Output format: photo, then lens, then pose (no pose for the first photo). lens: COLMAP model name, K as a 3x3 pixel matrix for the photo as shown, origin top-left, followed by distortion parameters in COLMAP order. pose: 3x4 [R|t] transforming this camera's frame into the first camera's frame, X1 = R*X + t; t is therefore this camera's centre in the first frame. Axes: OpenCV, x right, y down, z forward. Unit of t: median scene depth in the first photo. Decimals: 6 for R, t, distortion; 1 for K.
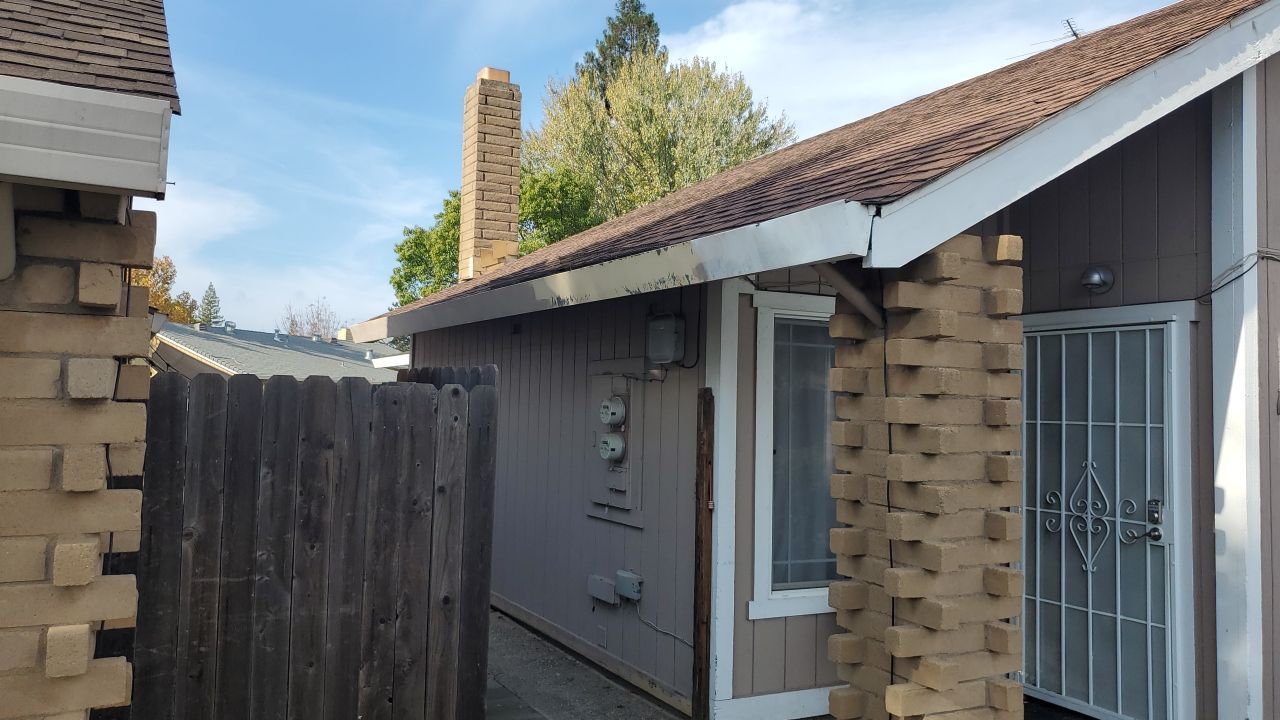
lens RADIAL K [[1016.5, 0, 629.2], [0, 1016.5, 353.8], [0, 0, 1]] dist [0.096049, -0.047655]
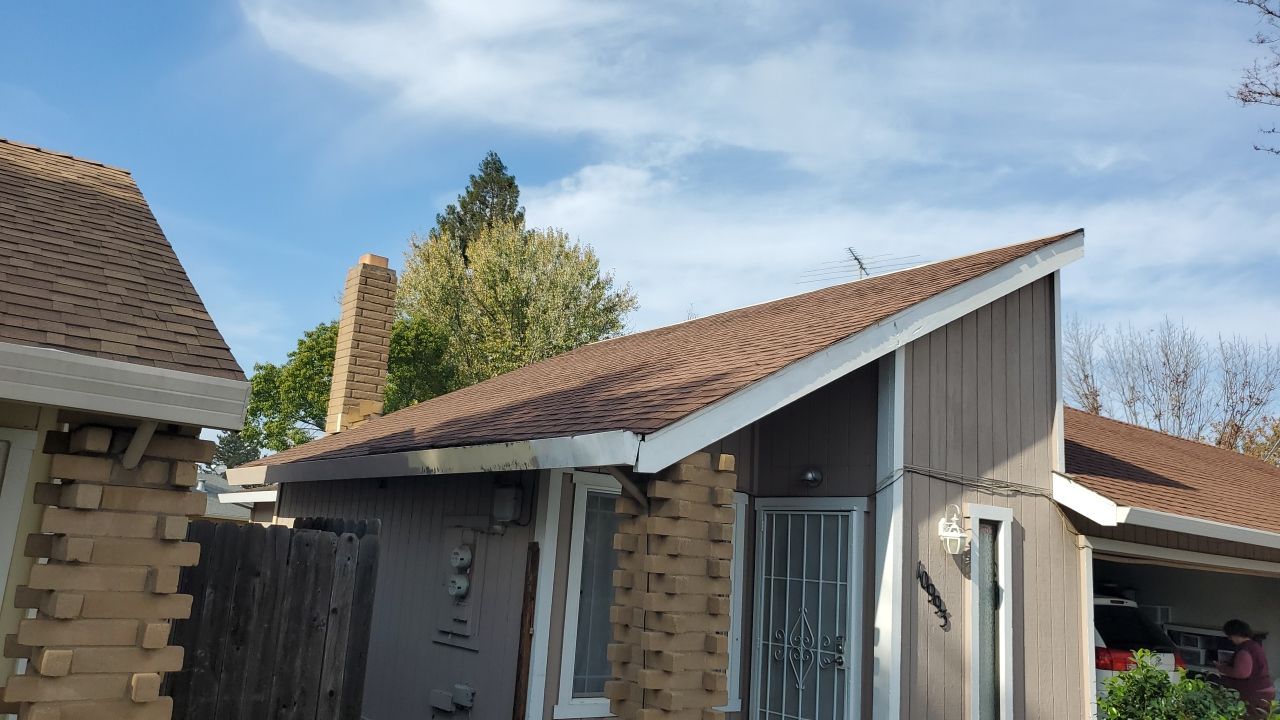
lens RADIAL K [[1016.5, 0, 618.9], [0, 1016.5, 360.4], [0, 0, 1]] dist [0.096049, -0.047655]
pose [[0.988068, 0.070664, 0.136854, -0.016623], [-0.051583, 0.989050, -0.138270, -0.024749], [-0.145126, 0.129561, 0.980894, -0.404781]]
